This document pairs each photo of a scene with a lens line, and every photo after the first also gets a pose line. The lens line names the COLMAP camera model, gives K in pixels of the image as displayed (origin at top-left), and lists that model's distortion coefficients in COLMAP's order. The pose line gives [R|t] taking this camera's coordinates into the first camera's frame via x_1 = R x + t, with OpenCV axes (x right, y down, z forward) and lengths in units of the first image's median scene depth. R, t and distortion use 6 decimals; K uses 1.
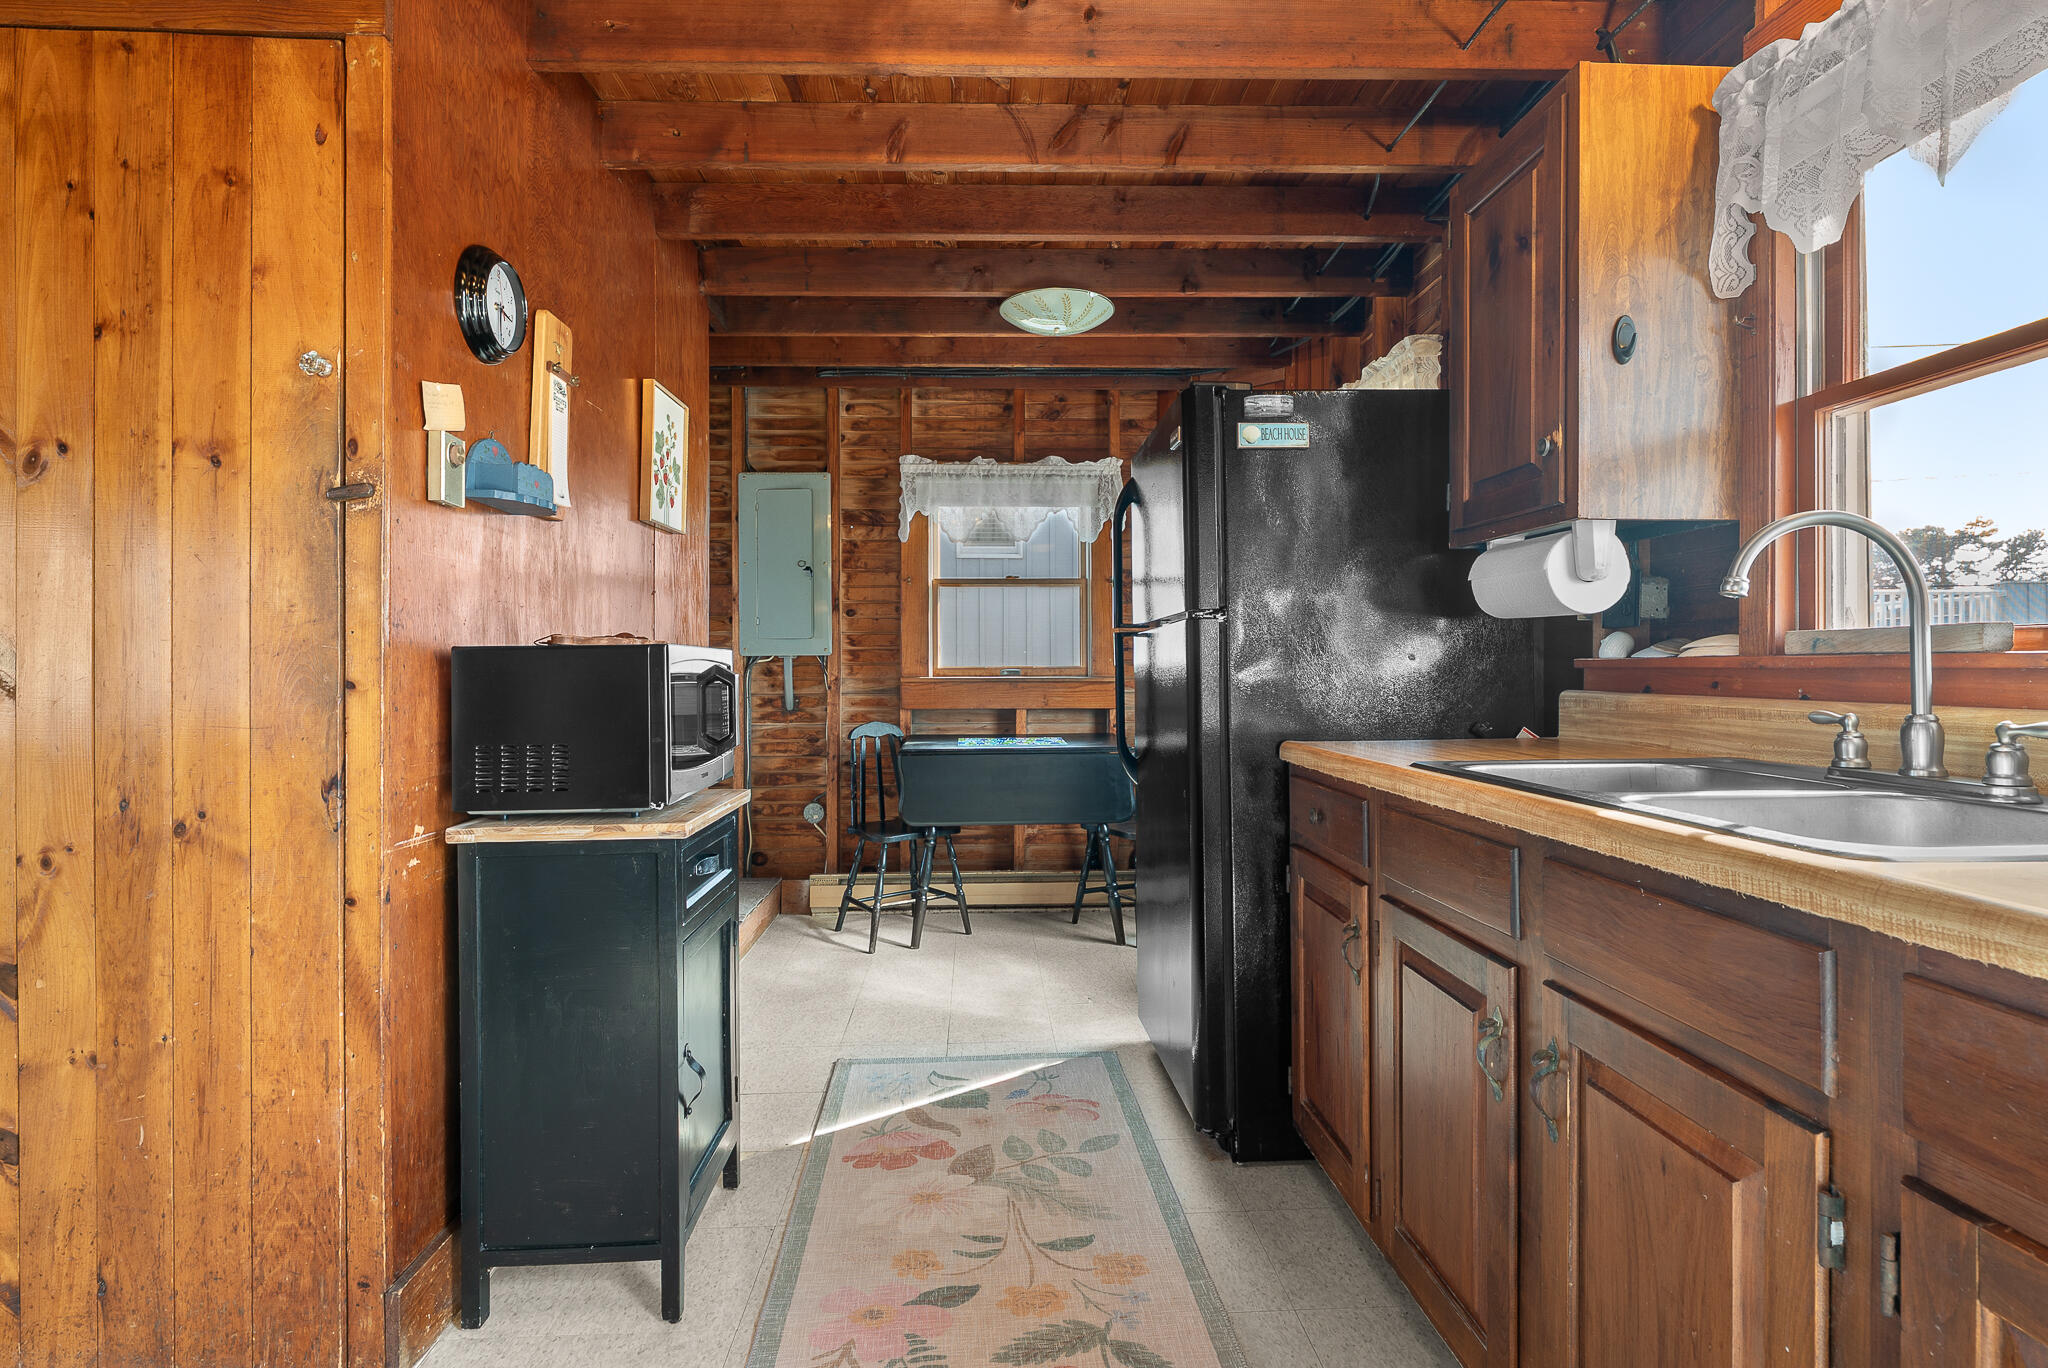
lens RADIAL K [[991.3, 0, 1014.6], [0, 991.3, 669.7], [0, 0, 1]] dist [-0.001860, -0.000531]
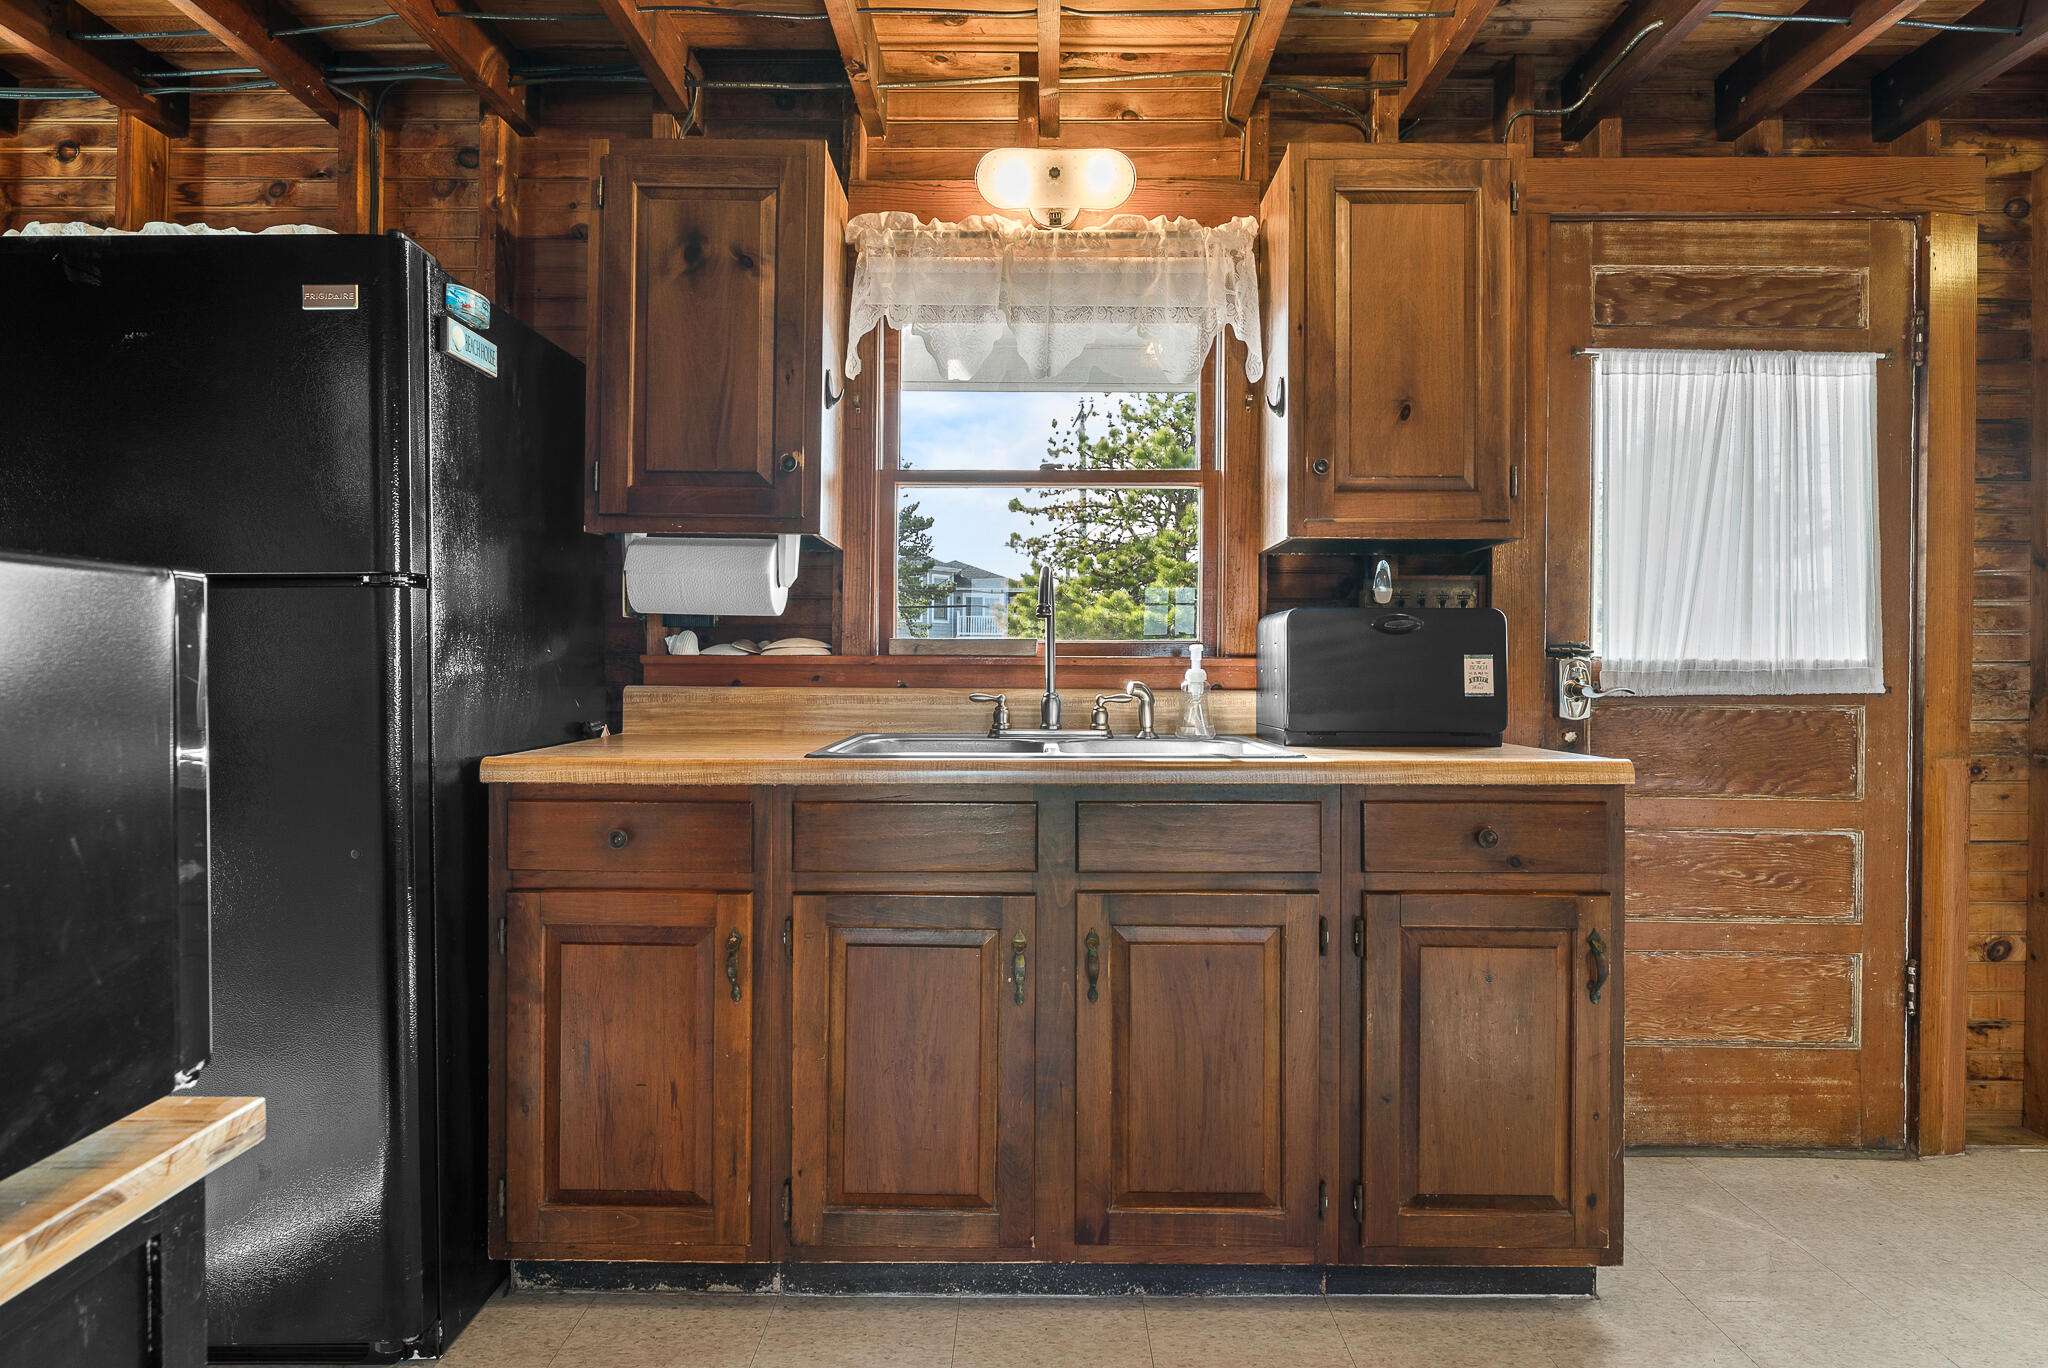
lens RADIAL K [[1094.4, 0, 1025.7], [0, 1094.4, 663.4], [0, 0, 1]] dist [-0.004655, 0.000493]
pose [[0.045177, 0.006779, 0.998956, -0.669806], [-0.002002, 0.999976, -0.006695, 0.005703], [-0.998977, -0.001698, 0.045190, 0.684266]]
